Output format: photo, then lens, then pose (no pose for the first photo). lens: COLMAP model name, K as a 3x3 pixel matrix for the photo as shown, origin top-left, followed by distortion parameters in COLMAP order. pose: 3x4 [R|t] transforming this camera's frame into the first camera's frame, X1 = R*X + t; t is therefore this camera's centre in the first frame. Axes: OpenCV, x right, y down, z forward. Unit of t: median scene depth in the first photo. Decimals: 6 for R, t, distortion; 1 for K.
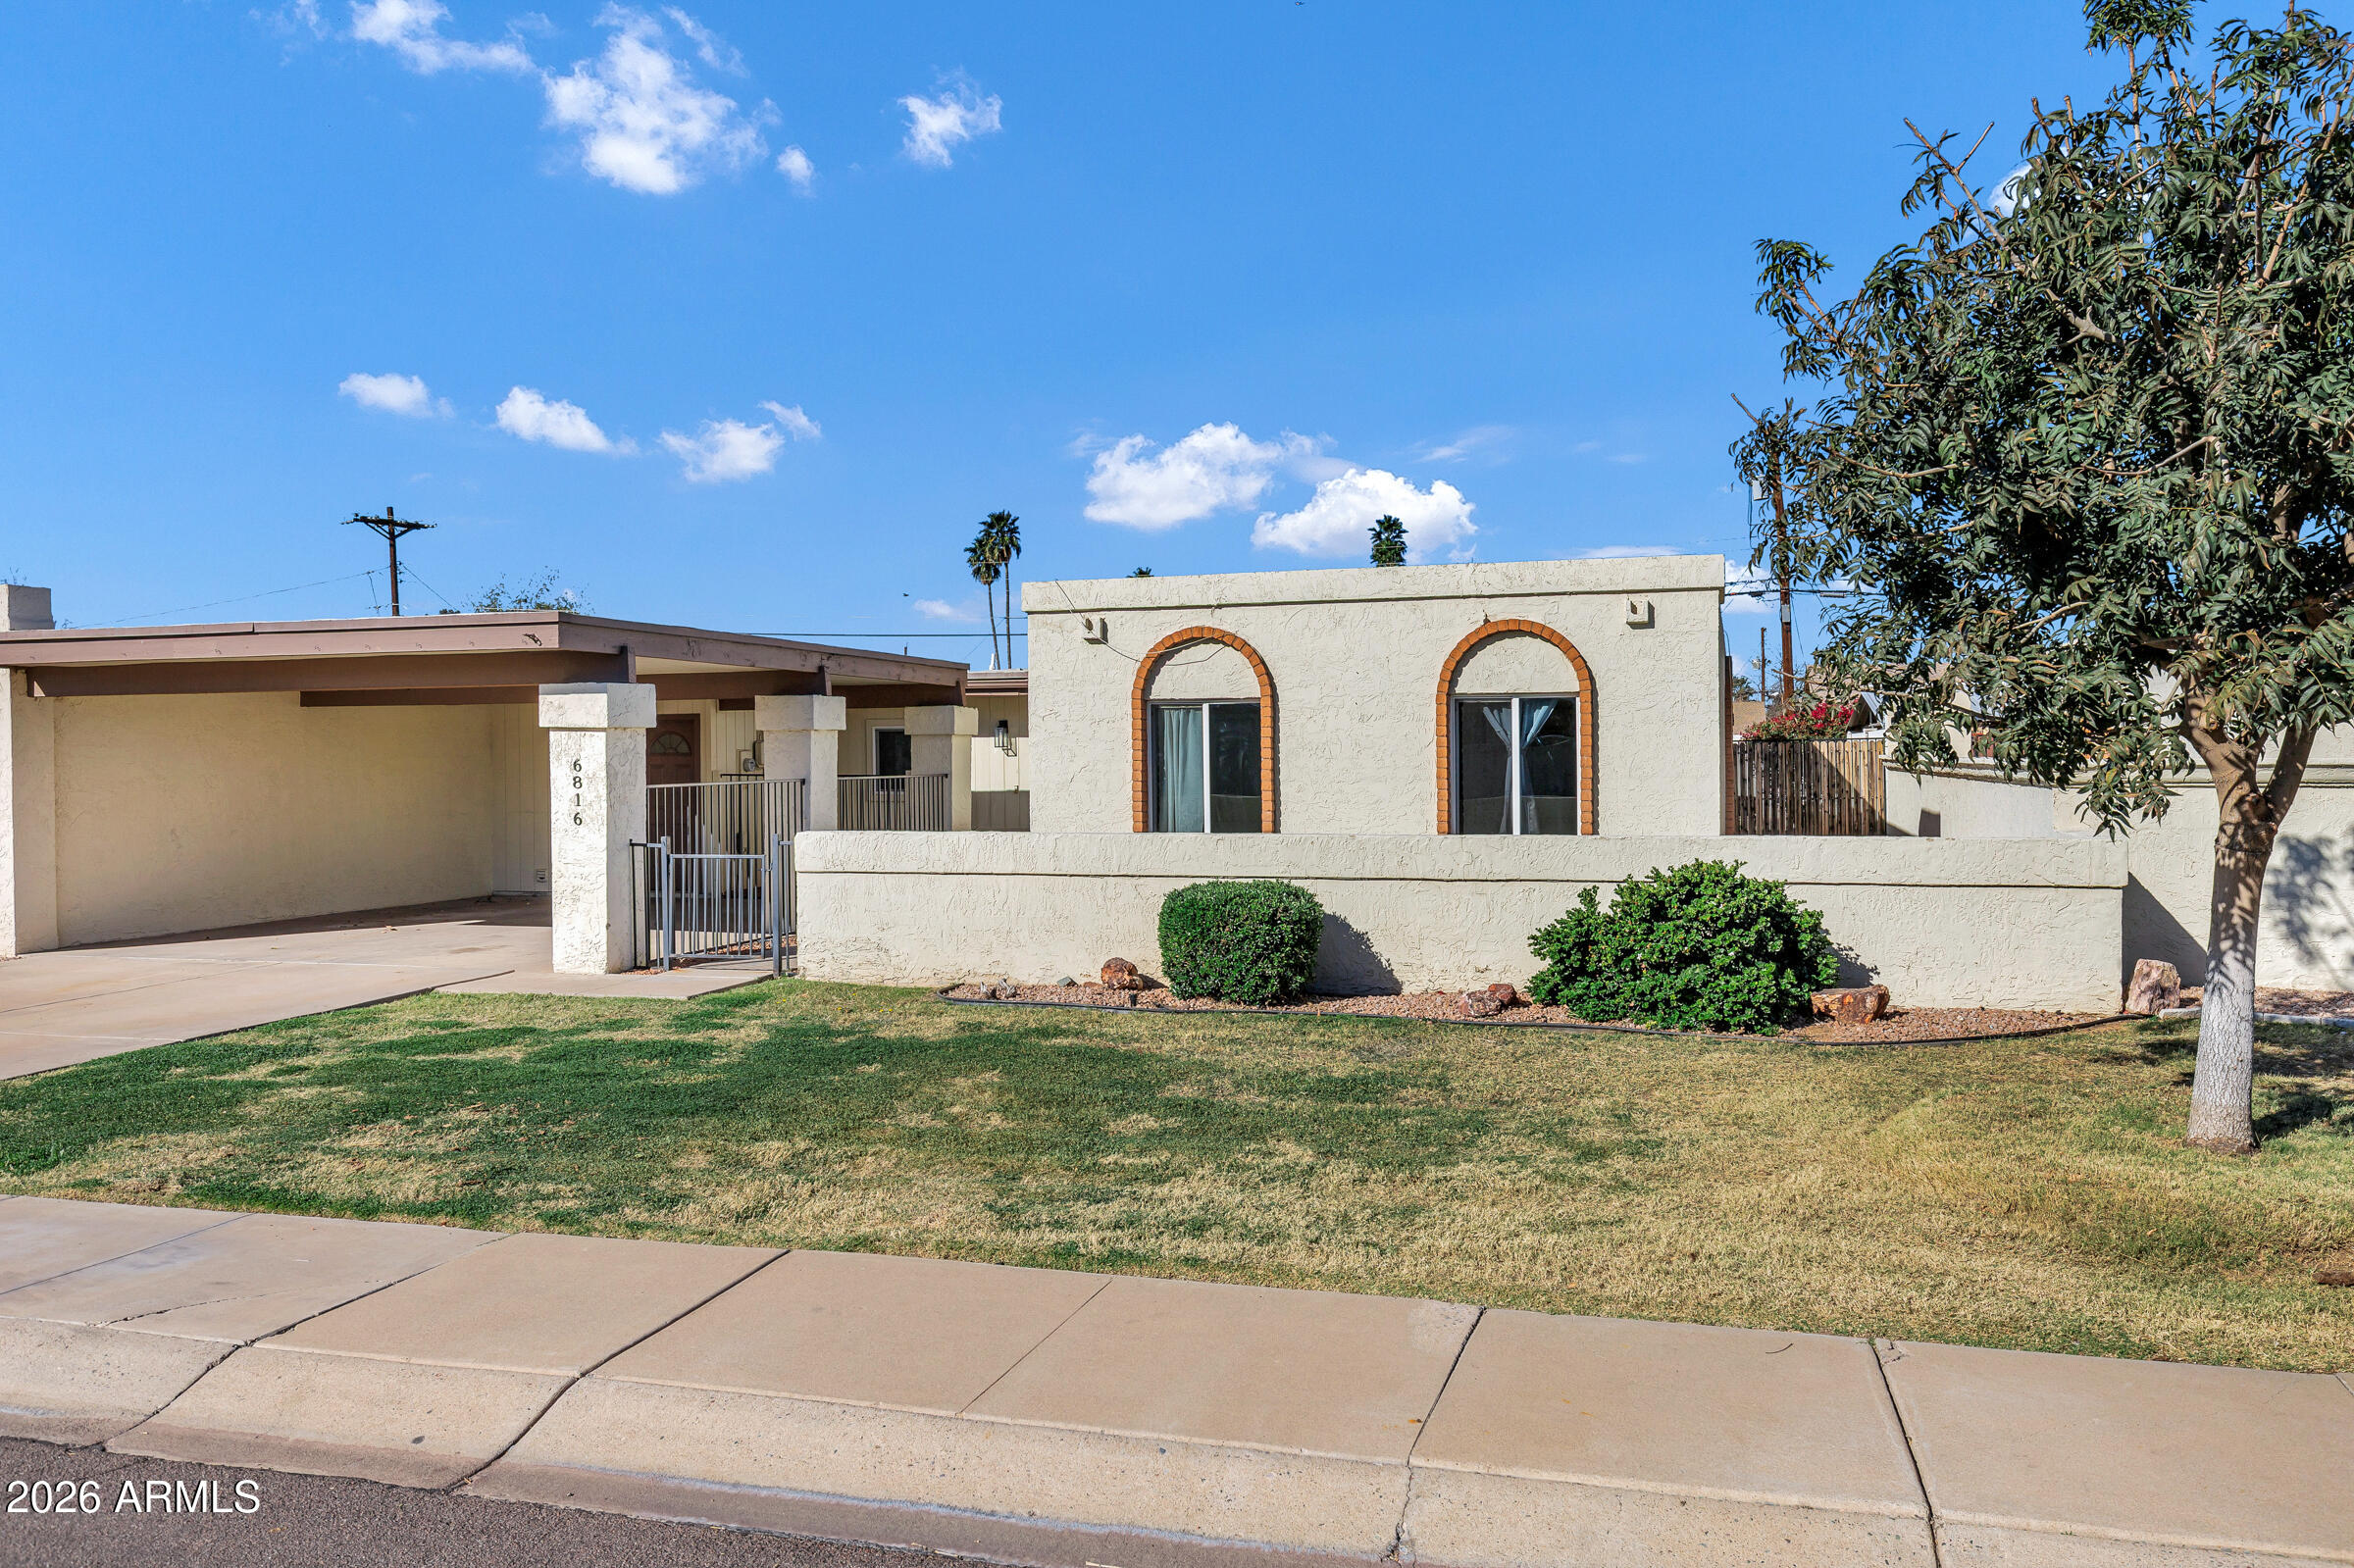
lens RADIAL K [[1736.8, 0, 1181.2], [0, 1736.8, 767.0], [0, 0, 1]] dist [-0.000109, -0.003618]
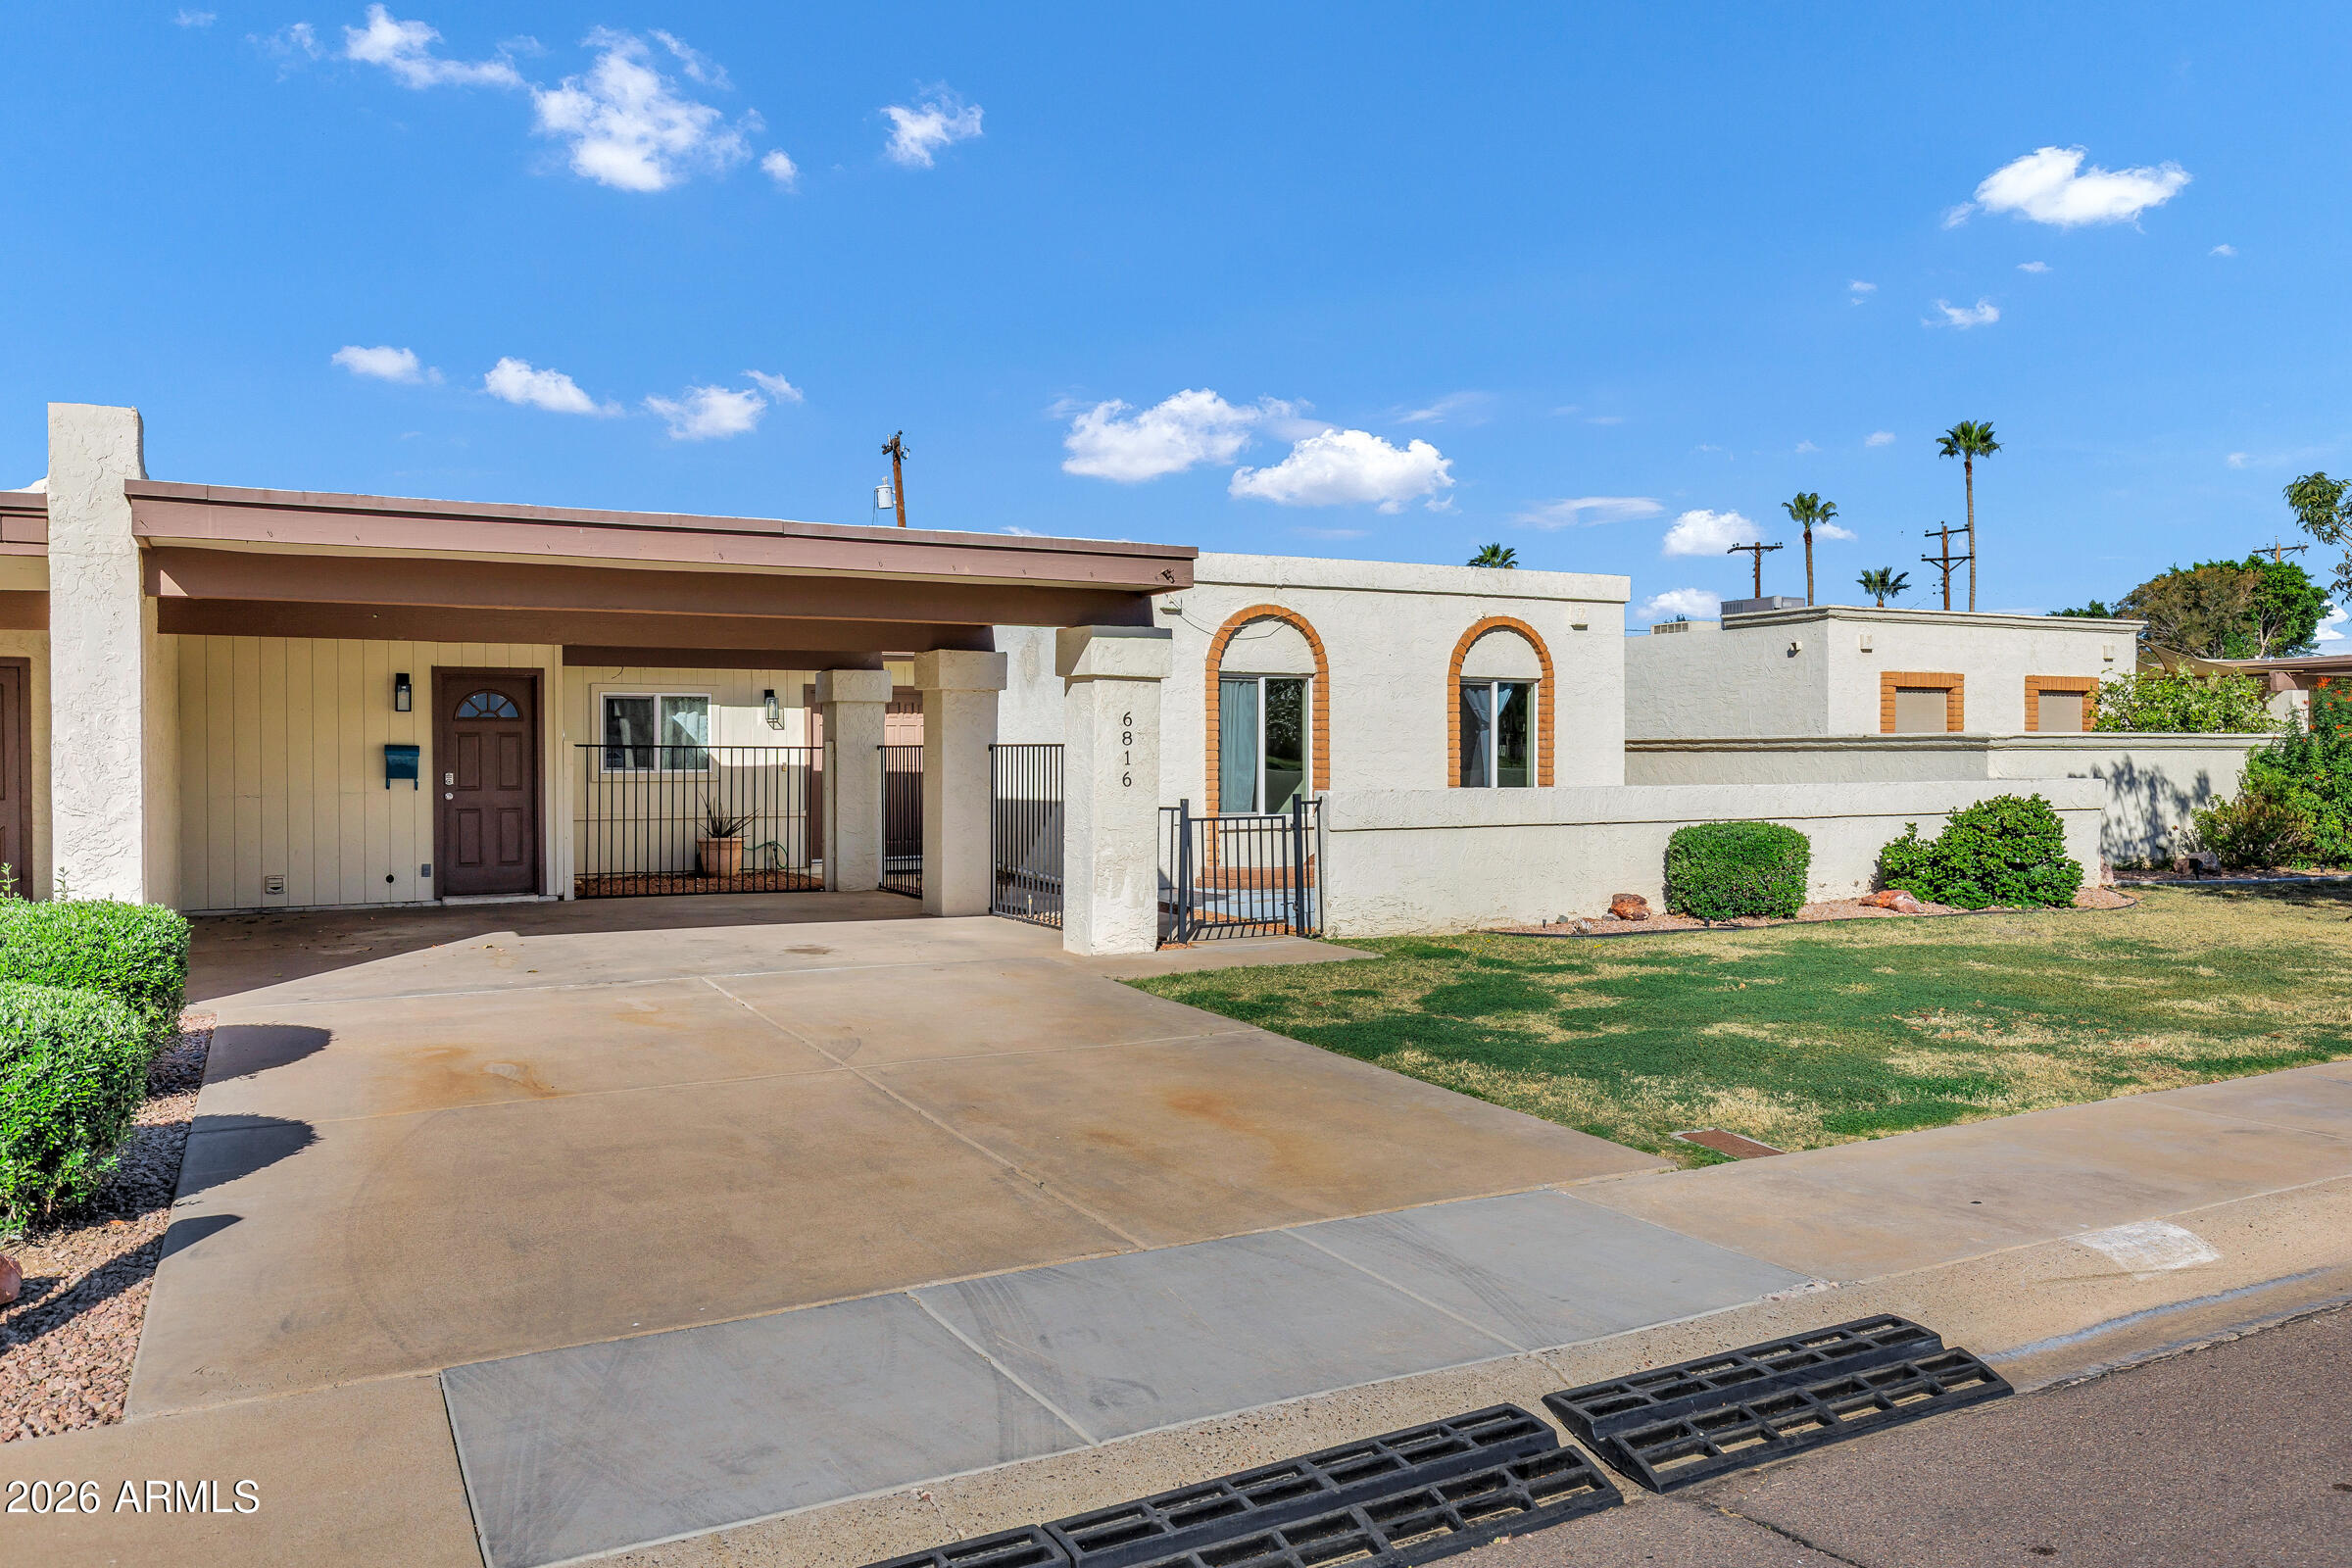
lens RADIAL K [[1735.5, 0, 1180.2], [0, 1735.5, 767.0], [0, 0, 1]] dist [-0.000109, -0.003618]
pose [[0.712373, 0.000636, 0.701801, -0.817511], [0.000839, 0.999998, -0.001758, 0.021381], [-0.701801, 0.001841, 0.712371, 0.301380]]
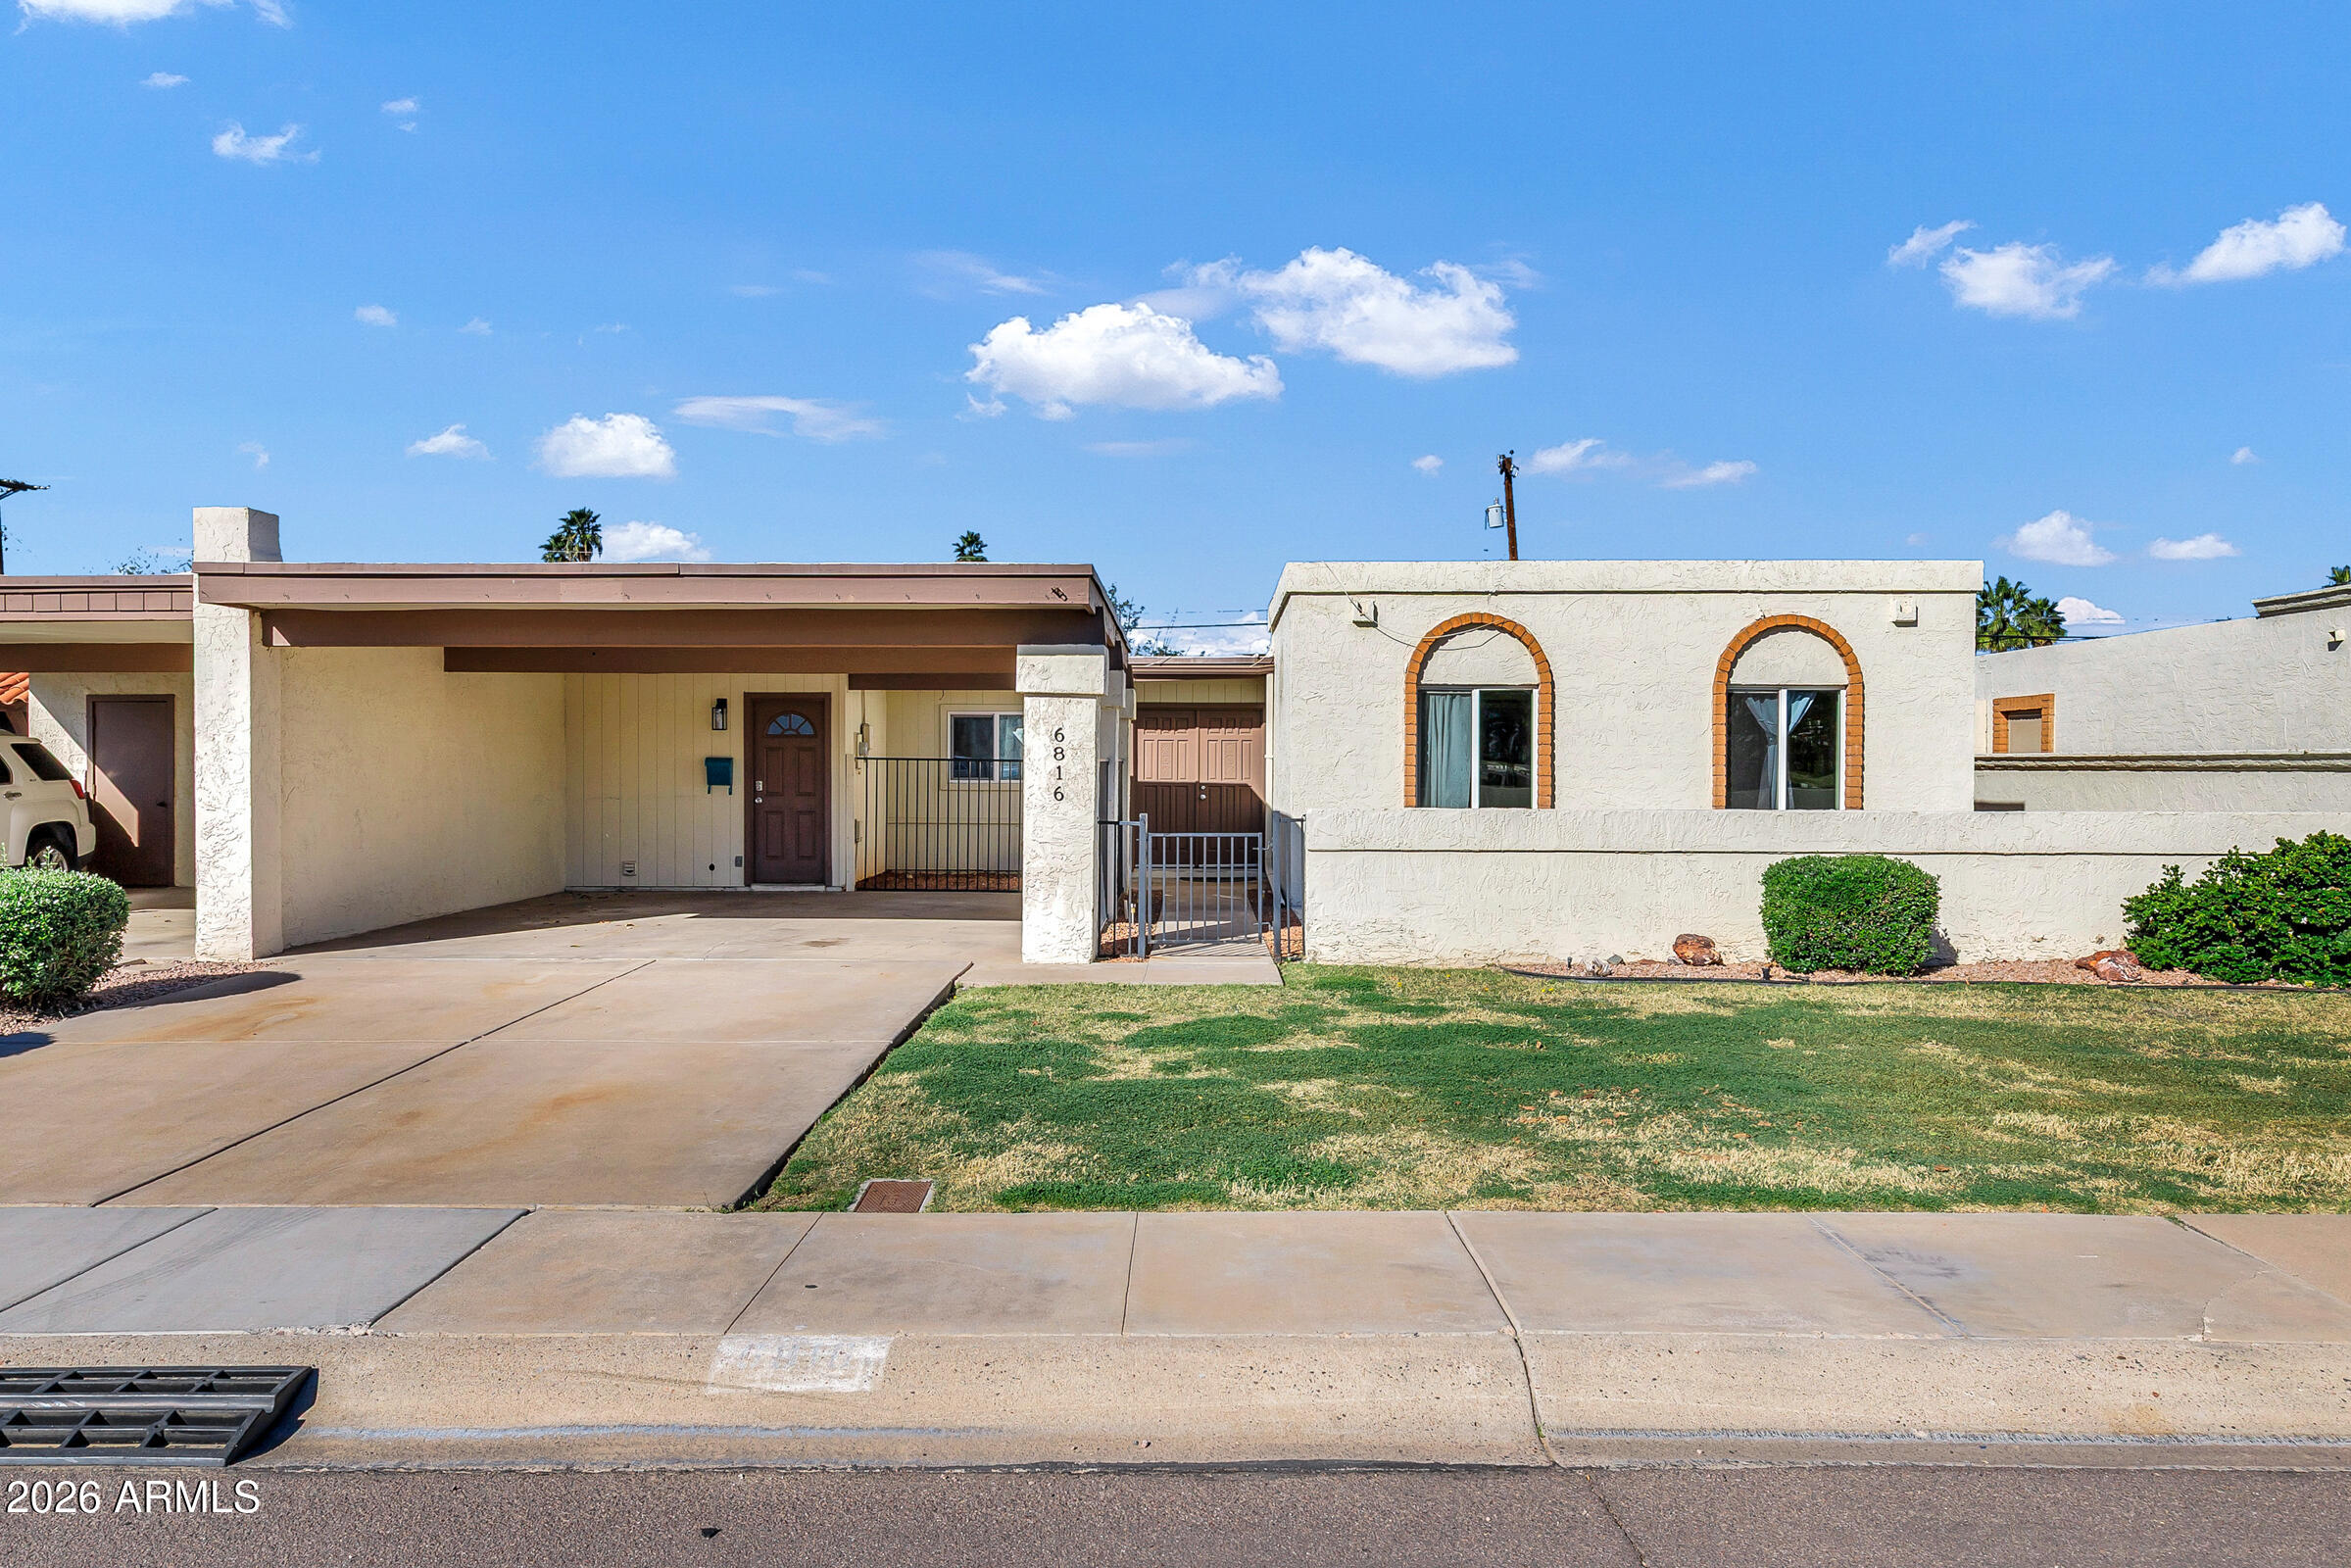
lens RADIAL K [[1665.5, 0, 1175.5], [0, 1665.5, 784.0], [0, 0, 1]] dist [0.009264, 0.001181]
pose [[0.965340, 0.008057, 0.260870, -0.435319], [-0.009414, 0.999948, 0.003954, 0.017446], [-0.260825, -0.006273, 0.965366, 0.118219]]
